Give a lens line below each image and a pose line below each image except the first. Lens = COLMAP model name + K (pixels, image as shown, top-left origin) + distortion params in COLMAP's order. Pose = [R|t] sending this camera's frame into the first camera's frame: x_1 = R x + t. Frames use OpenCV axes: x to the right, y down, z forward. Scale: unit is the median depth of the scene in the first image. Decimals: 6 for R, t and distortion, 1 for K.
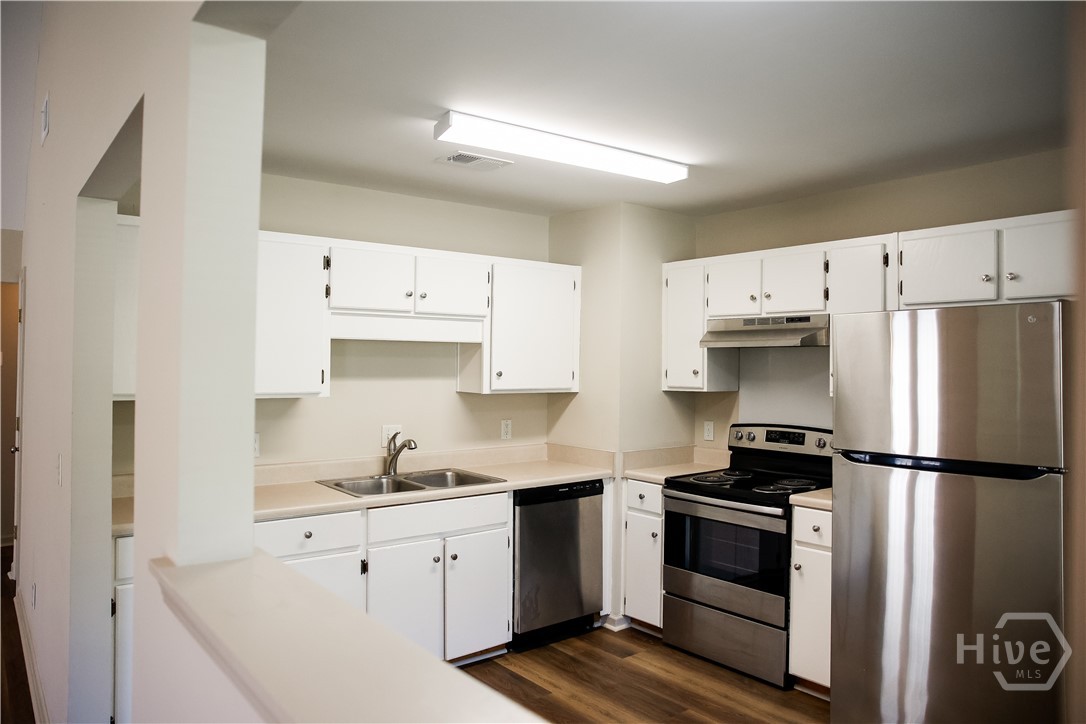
lens RADIAL K [[749.7, 0, 552.0], [0, 749.7, 355.5], [0, 0, 1]] dist [-0.109090, 0.087122]
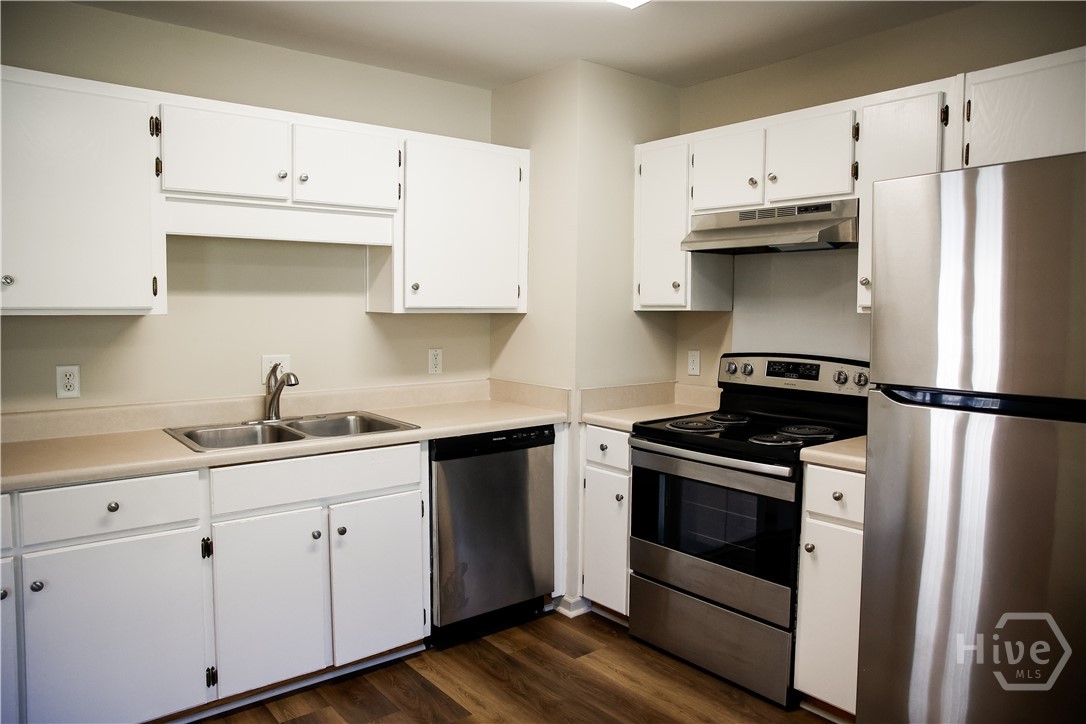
lens RADIAL K [[749.7, 0, 552.0], [0, 749.7, 355.5], [0, 0, 1]] dist [-0.109090, 0.087122]
pose [[0.999989, -0.002152, 0.004122, 0.068466], [0.001819, 0.996872, 0.079014, 0.036675], [-0.004279, -0.079006, 0.996865, 0.258227]]
